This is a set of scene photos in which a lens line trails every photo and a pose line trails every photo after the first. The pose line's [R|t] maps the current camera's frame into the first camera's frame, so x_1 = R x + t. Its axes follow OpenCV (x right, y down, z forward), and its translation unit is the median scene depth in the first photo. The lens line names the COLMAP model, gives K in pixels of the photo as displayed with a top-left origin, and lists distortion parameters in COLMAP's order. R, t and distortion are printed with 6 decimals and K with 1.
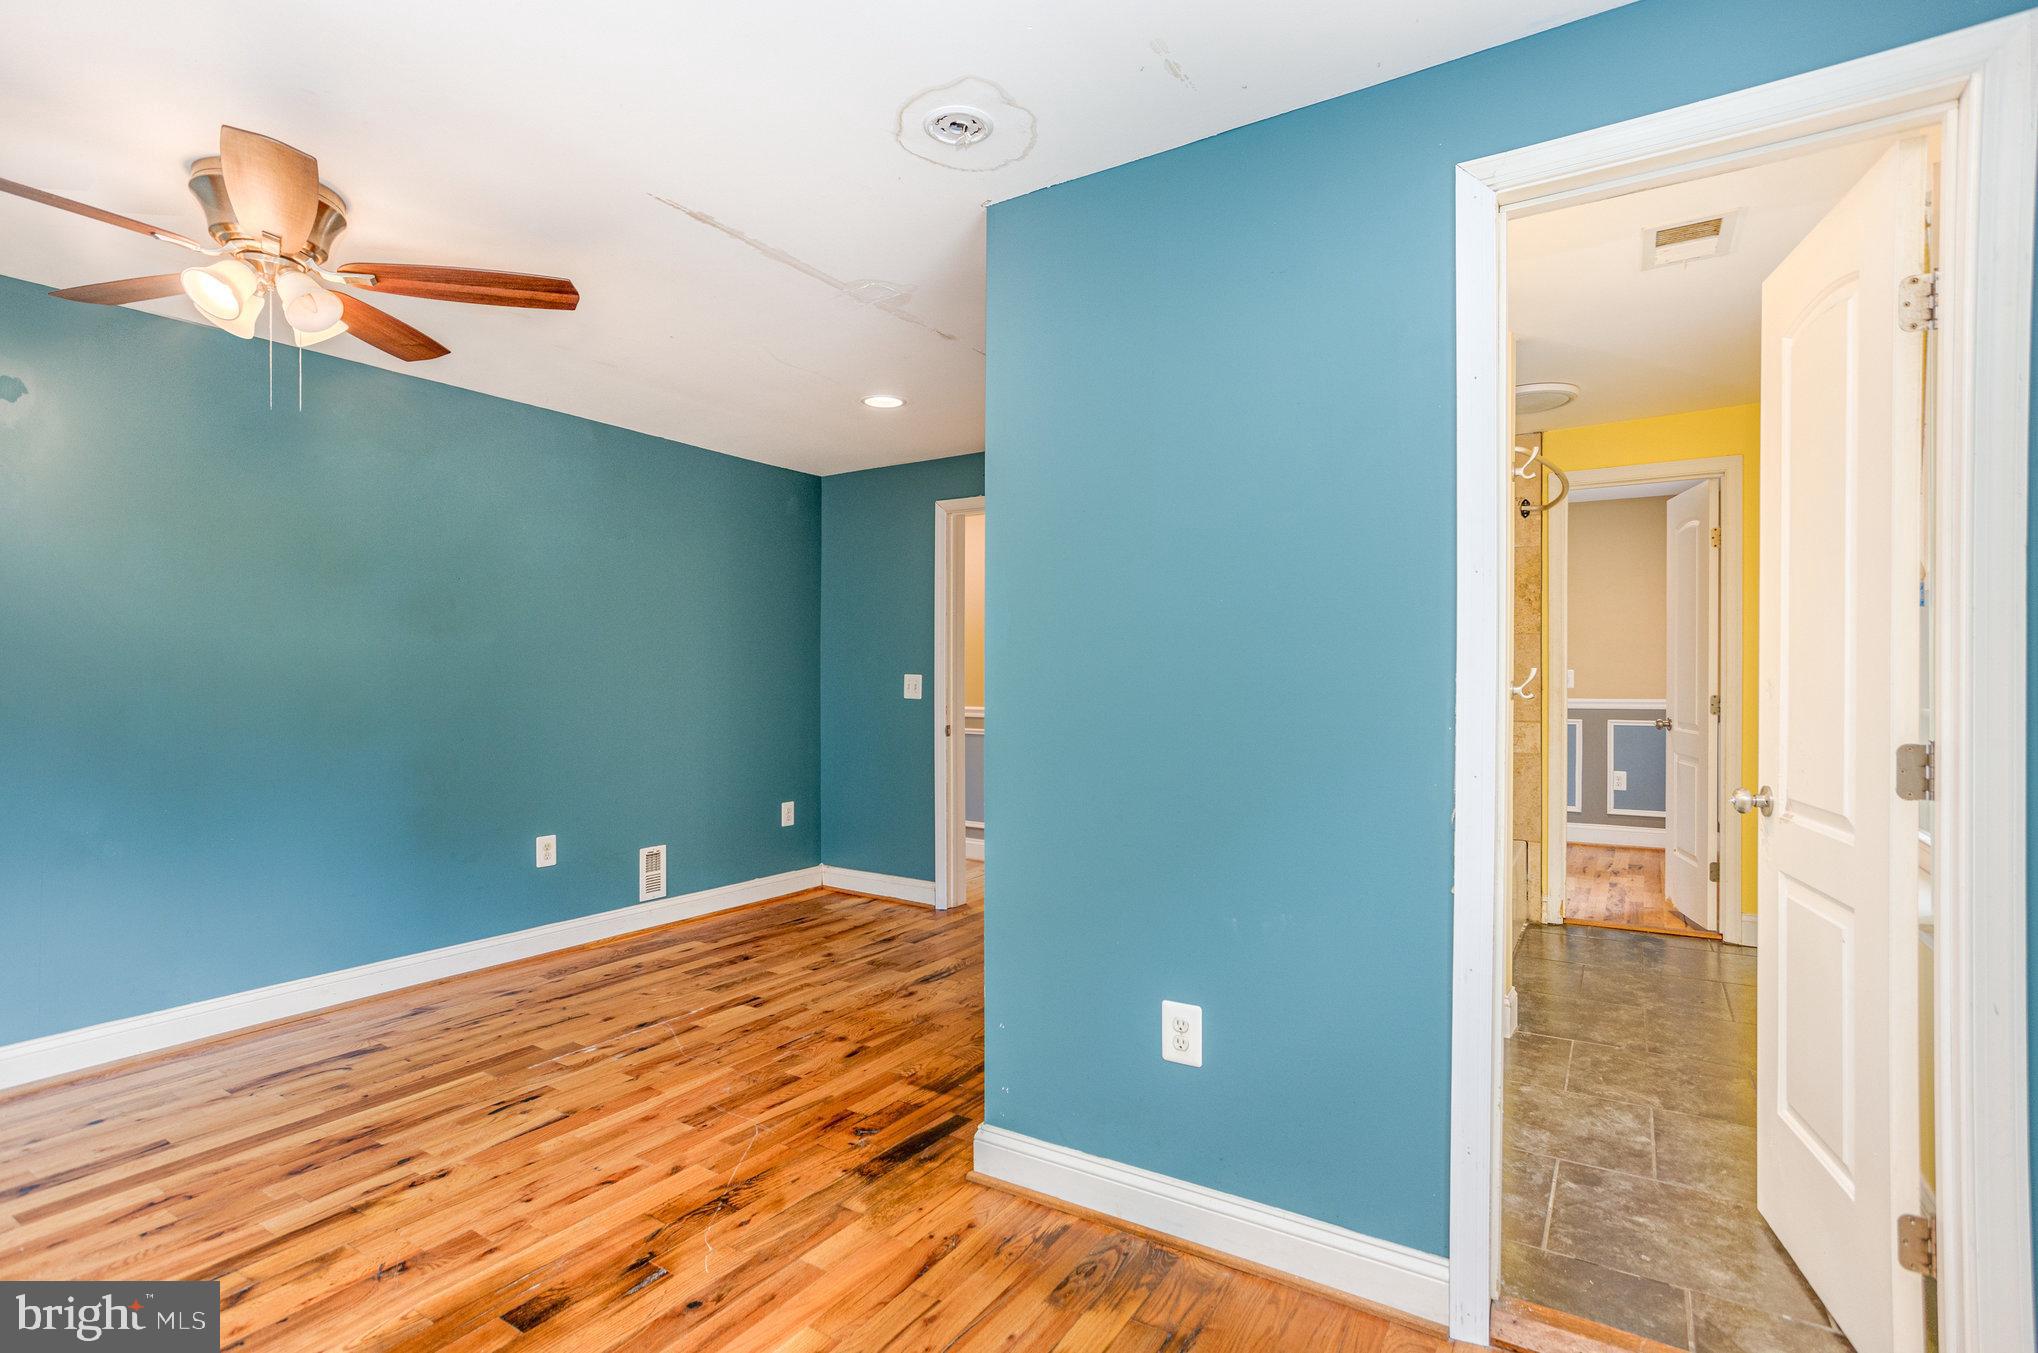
lens RADIAL K [[975.4, 0, 1012.5], [0, 975.4, 675.4], [0, 0, 1]] dist [-0.033523, 0.004087]
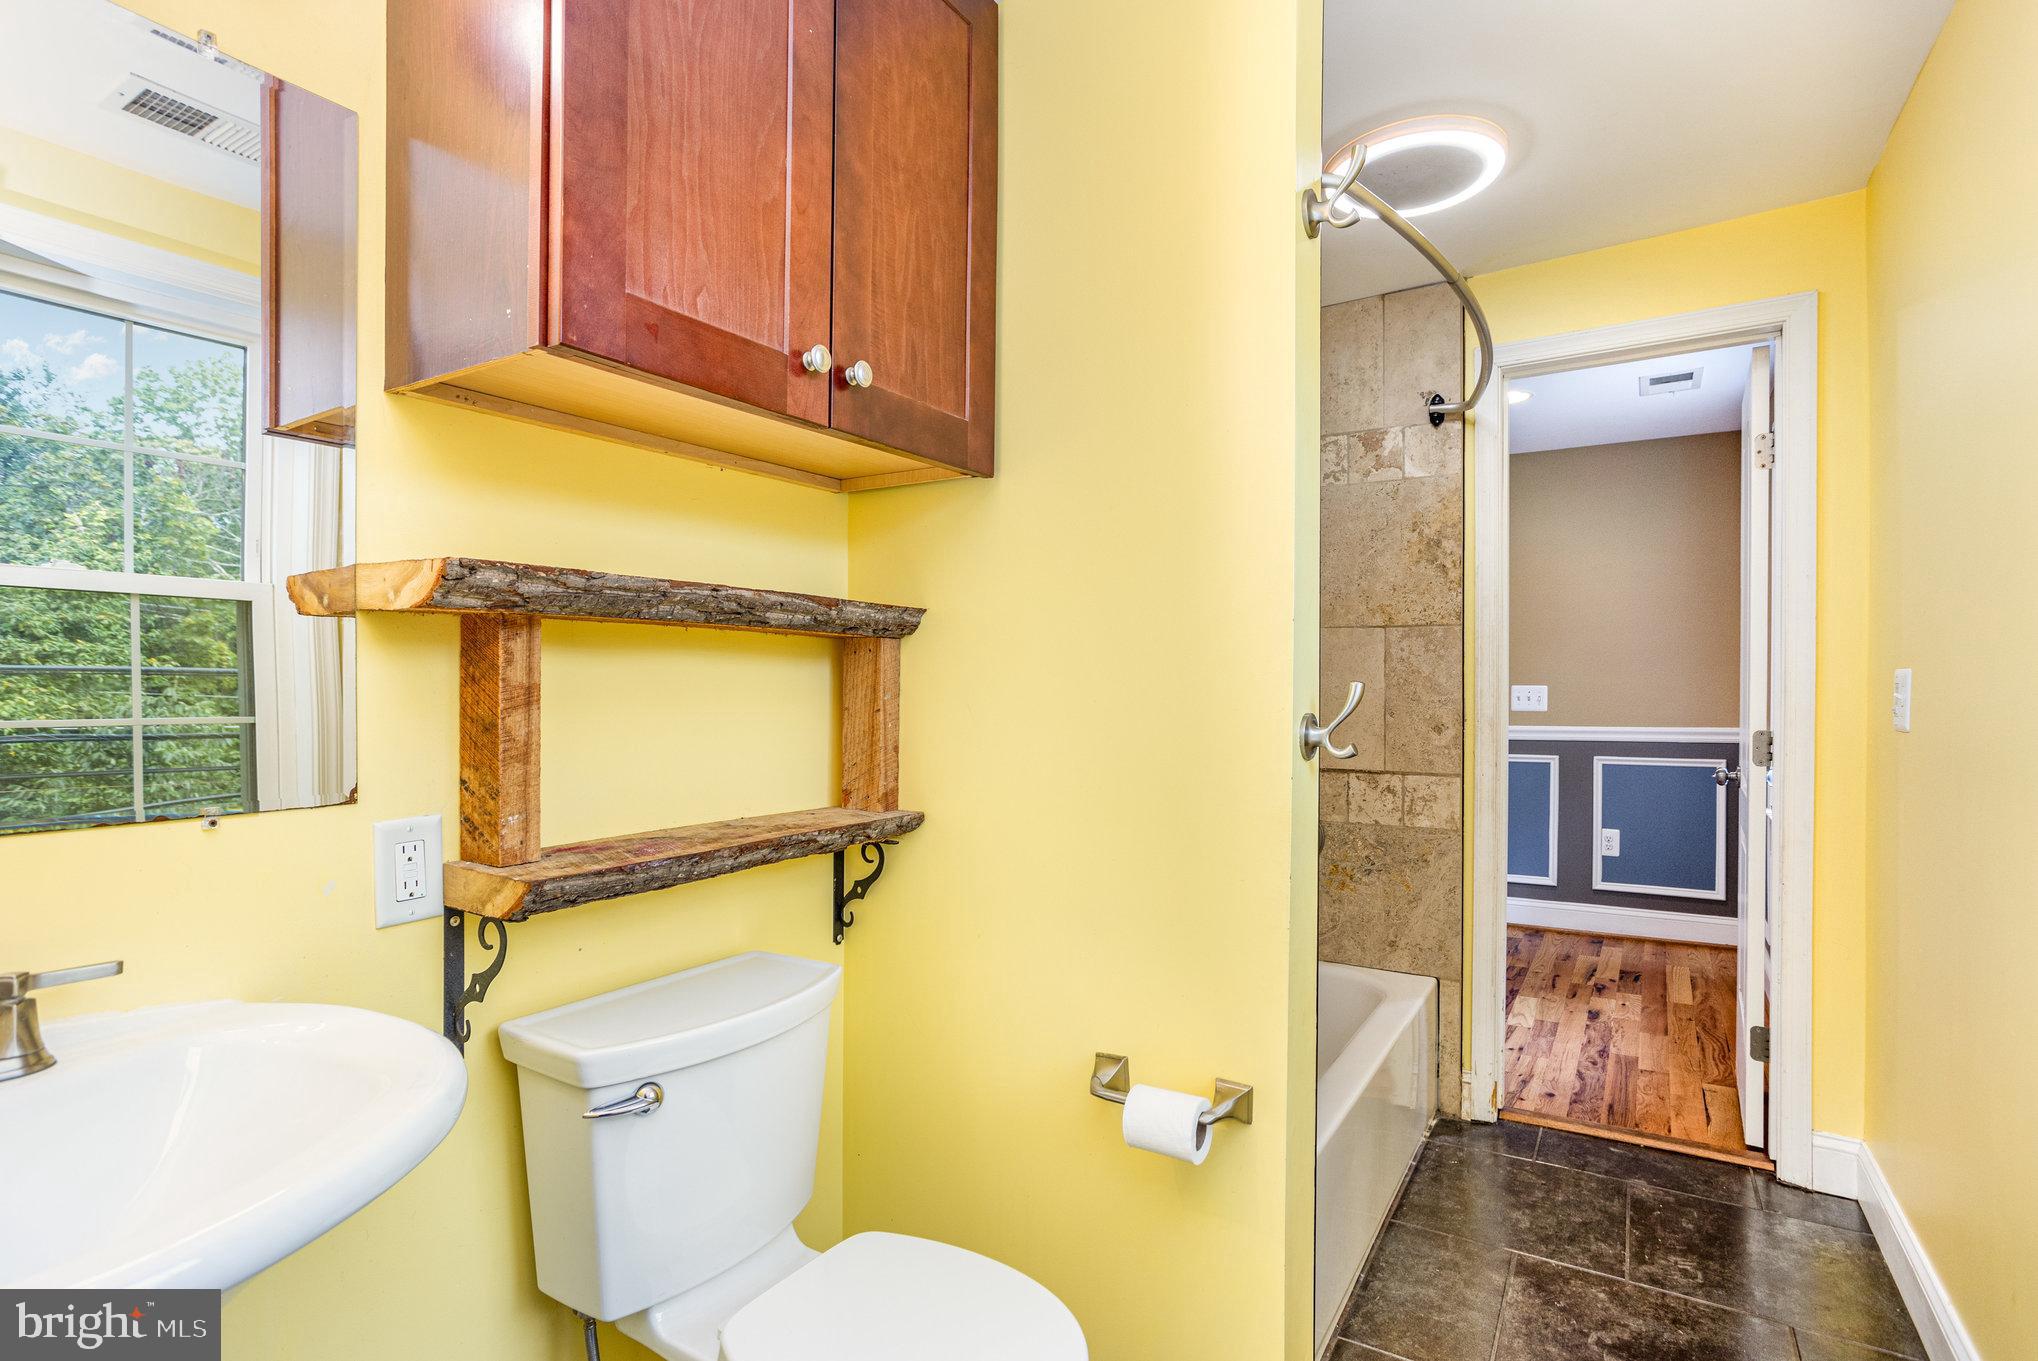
lens RADIAL K [[975.4, 0, 1029.4], [0, 975.4, 685.0], [0, 0, 1]] dist [-0.033523, 0.004087]
pose [[0.999964, 0.006092, 0.005835, 0.240246], [-0.006069, 0.999974, -0.003829, -0.002210], [-0.005858, 0.003793, 0.999976, 0.354689]]
